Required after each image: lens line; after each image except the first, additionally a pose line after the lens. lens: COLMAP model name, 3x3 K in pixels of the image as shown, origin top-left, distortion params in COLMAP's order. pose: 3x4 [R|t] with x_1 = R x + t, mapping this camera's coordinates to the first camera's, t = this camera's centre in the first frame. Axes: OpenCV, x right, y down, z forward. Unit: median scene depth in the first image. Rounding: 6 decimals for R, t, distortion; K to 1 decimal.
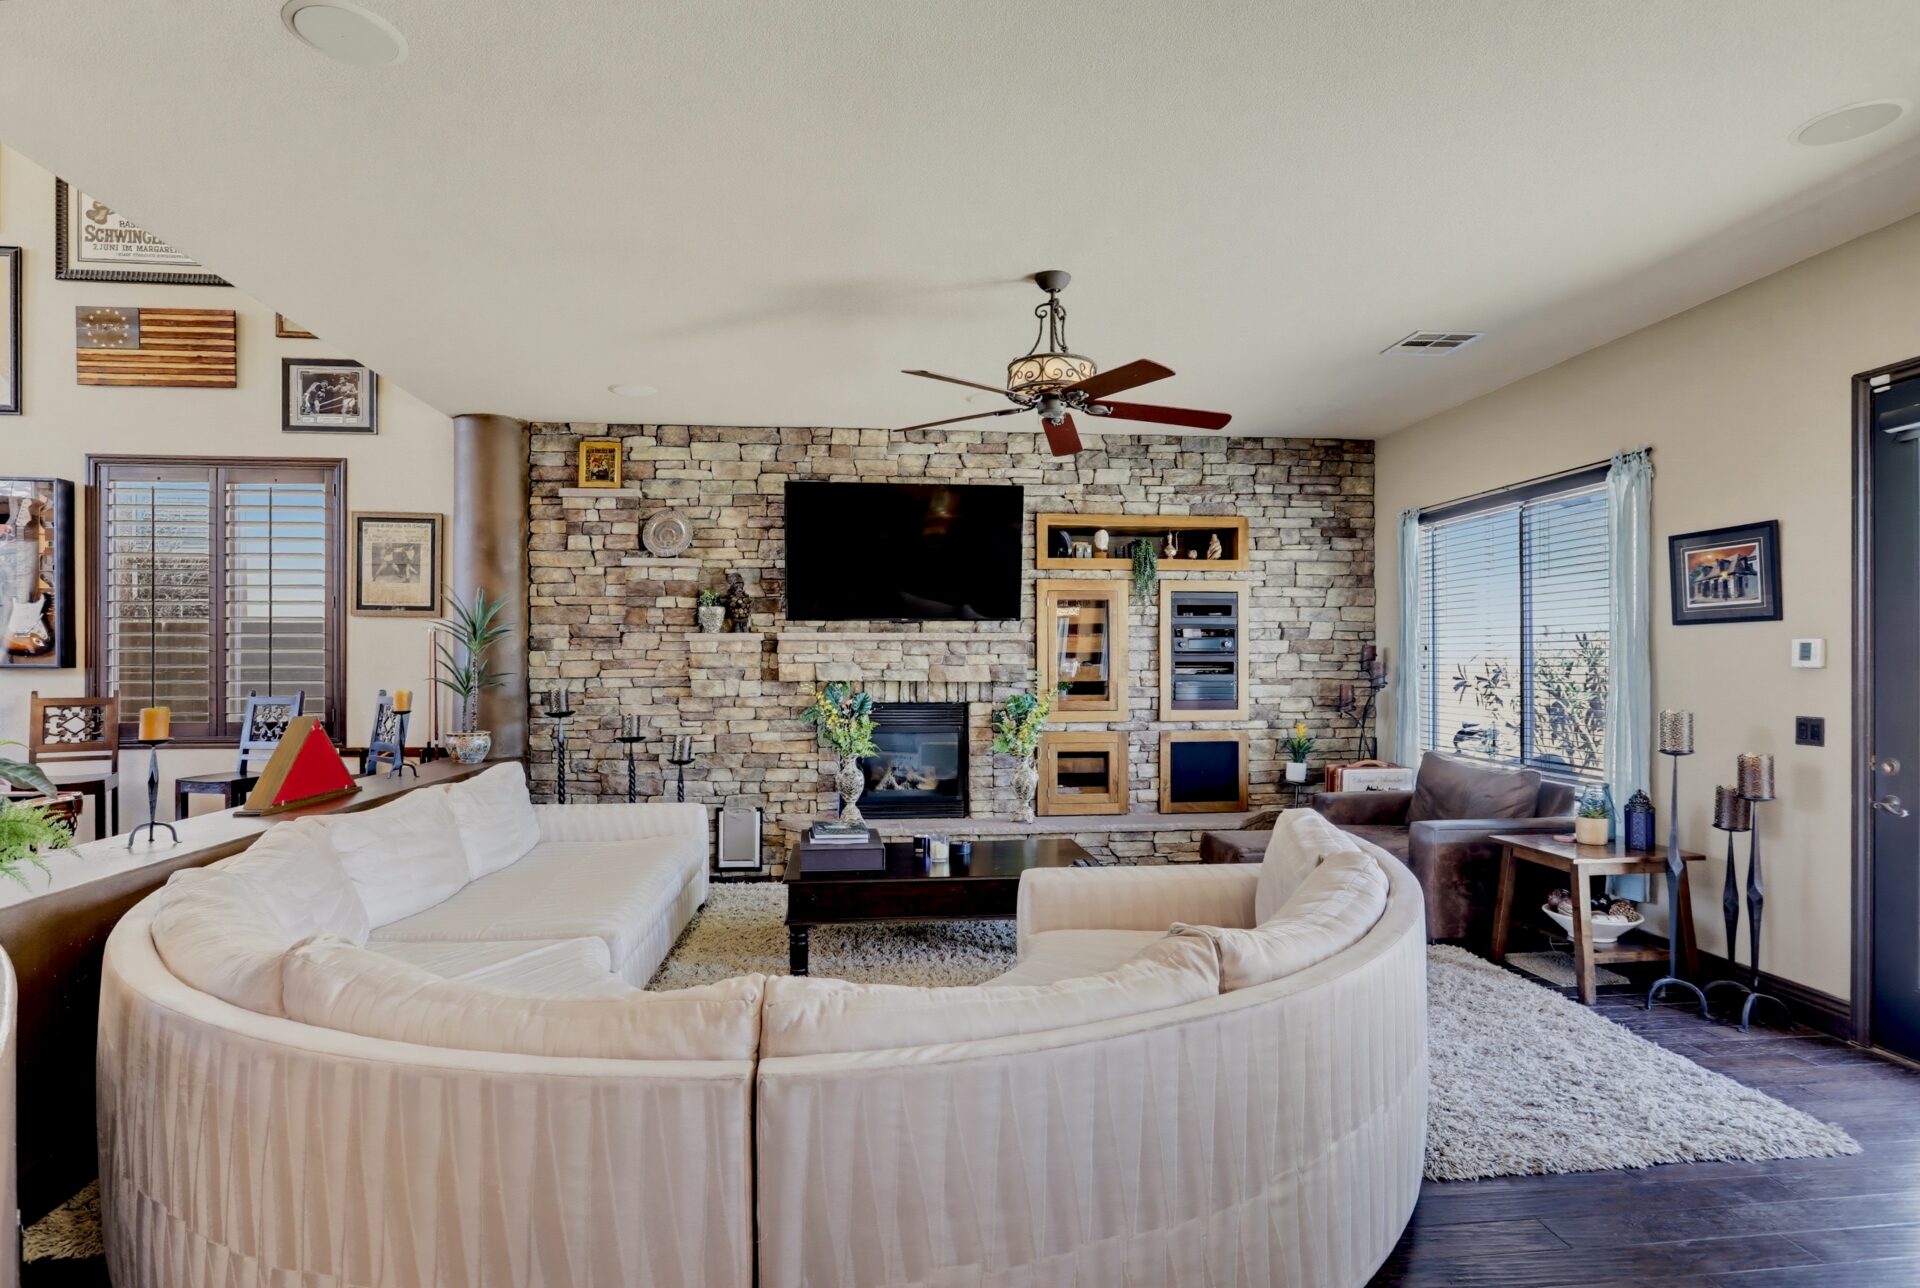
lens RADIAL K [[970.3, 0, 941.4], [0, 970.3, 656.9], [0, 0, 1]] dist [-0.000498, 0.000447]
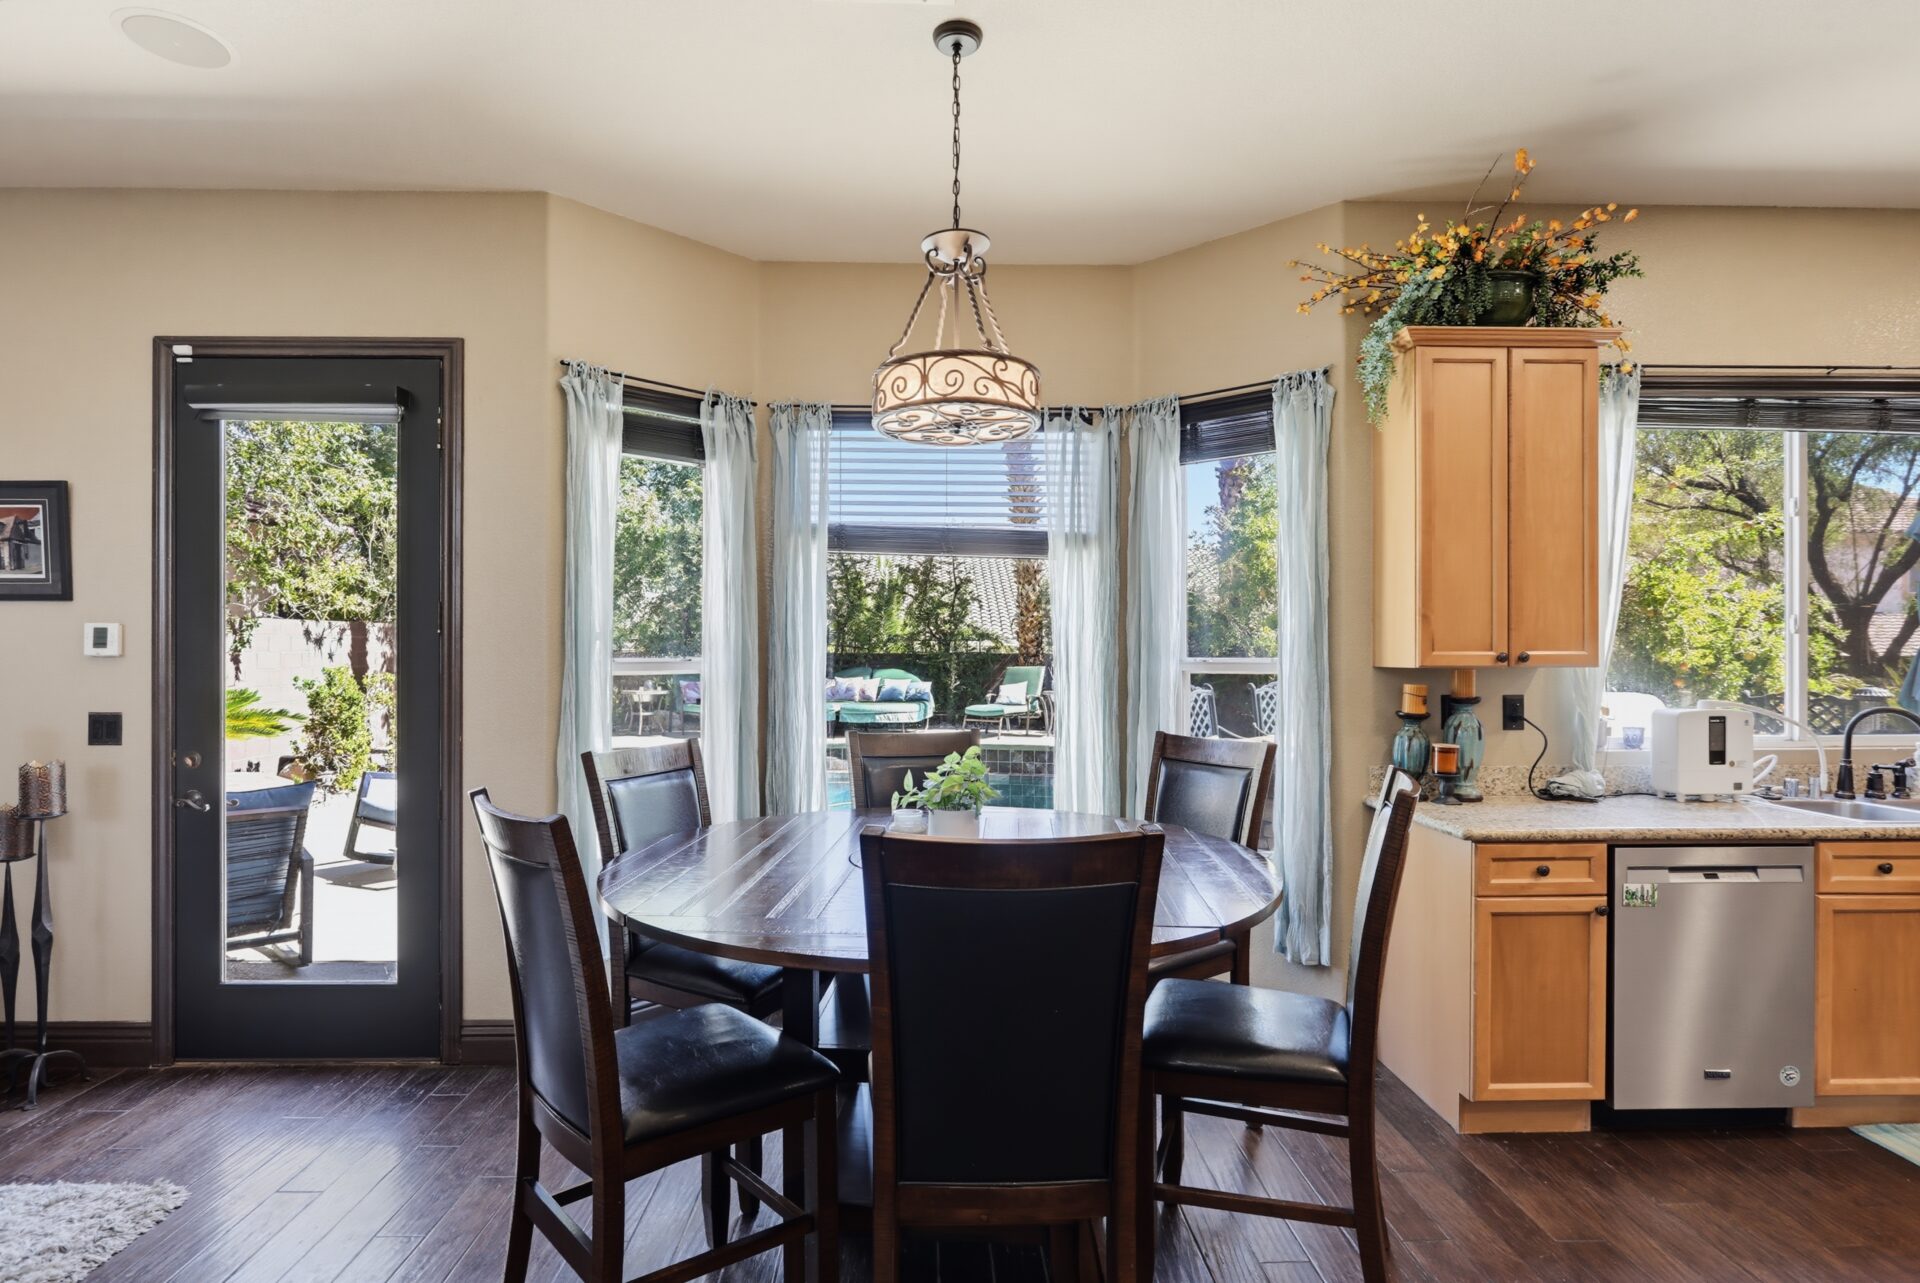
lens RADIAL K [[970.3, 0, 943.6], [0, 970.3, 653.9], [0, 0, 1]] dist [-0.000498, 0.000447]
pose [[0.079167, -0.004933, 0.996849, 0.081656], [-0.007045, 0.999960, 0.005508, -0.001308], [-0.996836, -0.007459, 0.079129, 0.175246]]
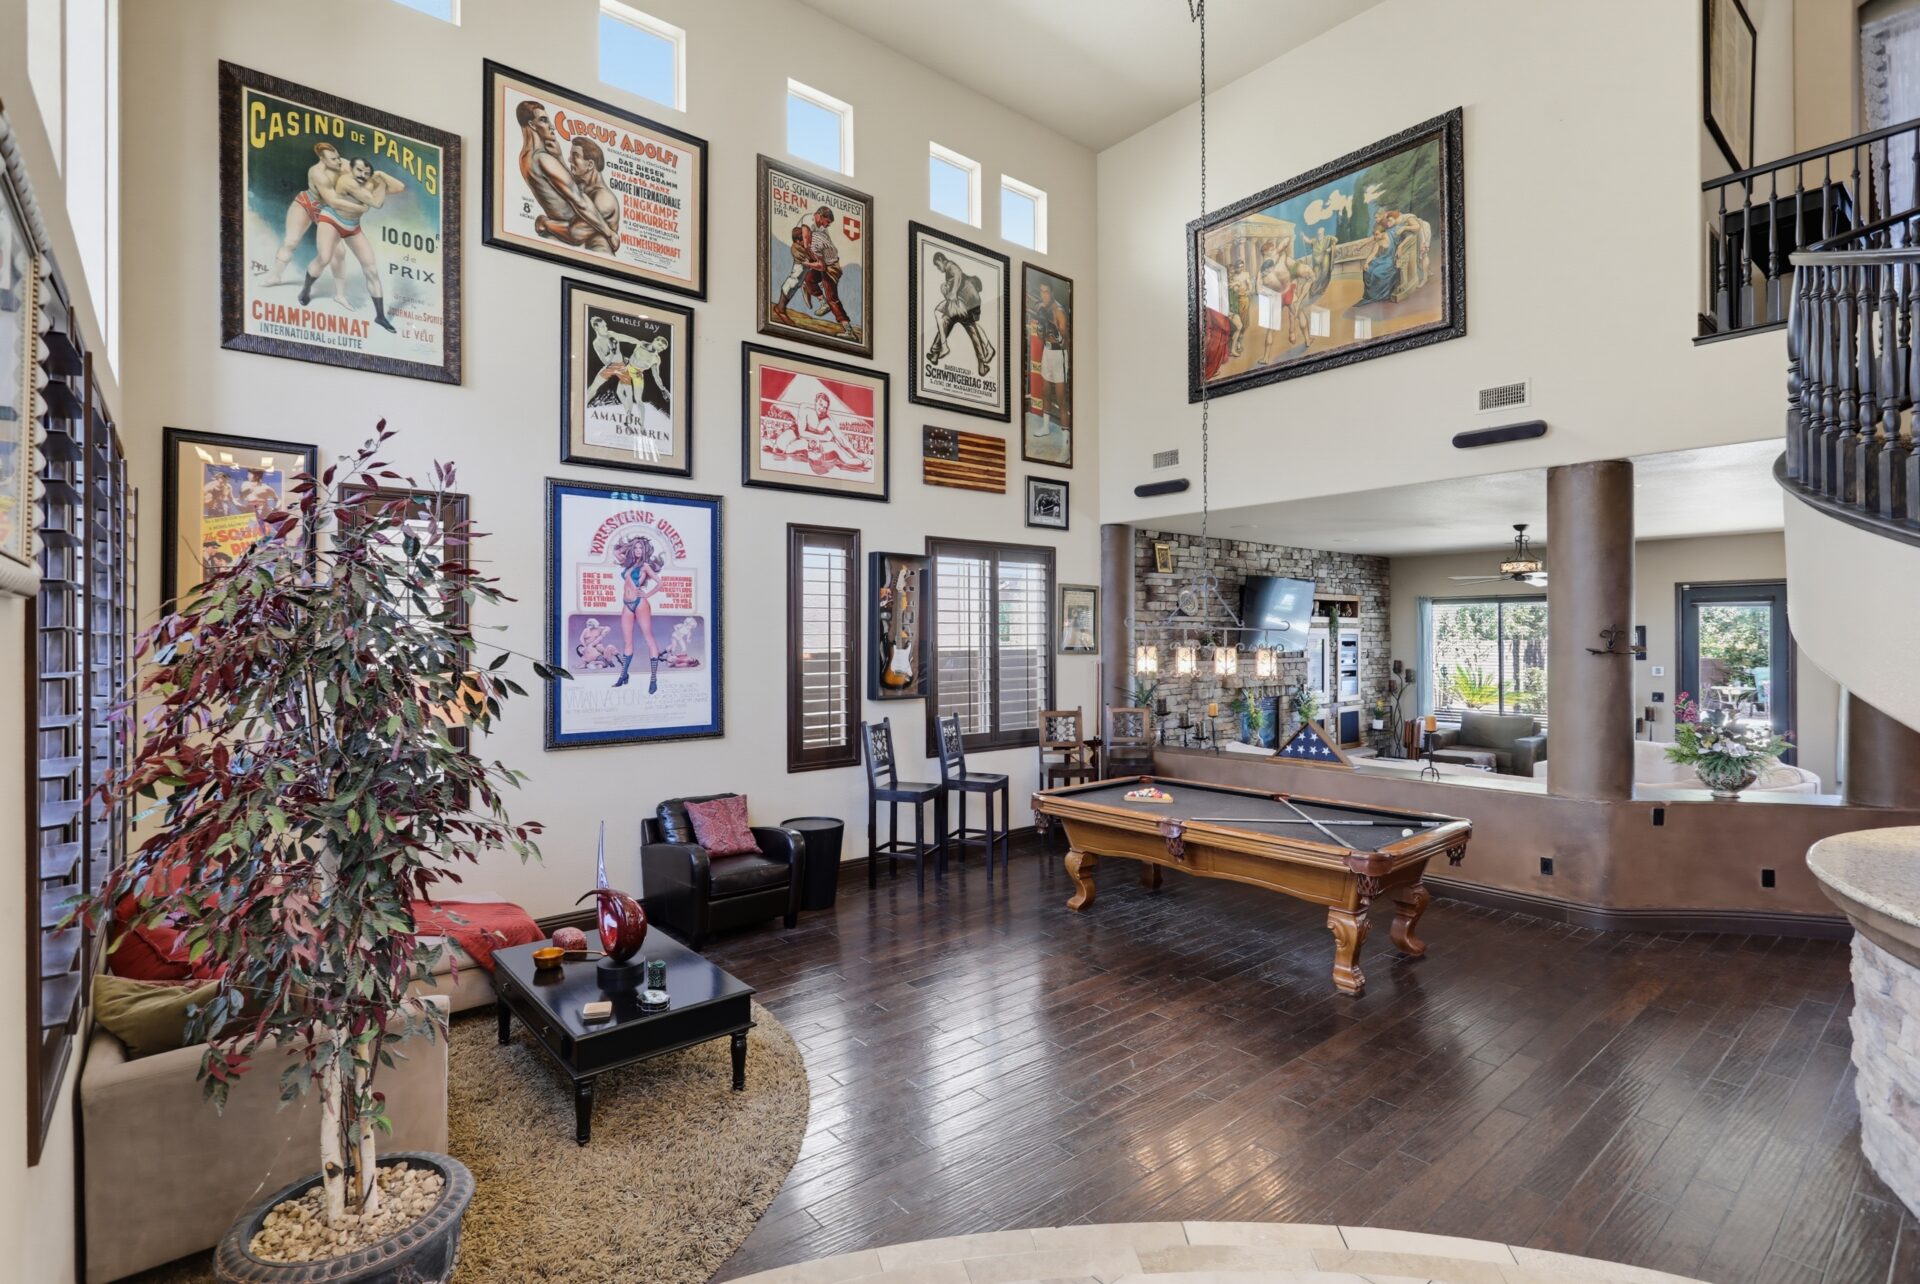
lens RADIAL K [[925.4, 0, 961.7], [0, 925.4, 639.5], [0, 0, 1]] dist [-0.001009, 0.000094]
pose [[0.817812, -0.003028, 0.575478, -2.536916], [0.000186, 0.999987, 0.004997, -0.117844], [-0.575485, -0.003980, 0.817802, -0.110229]]
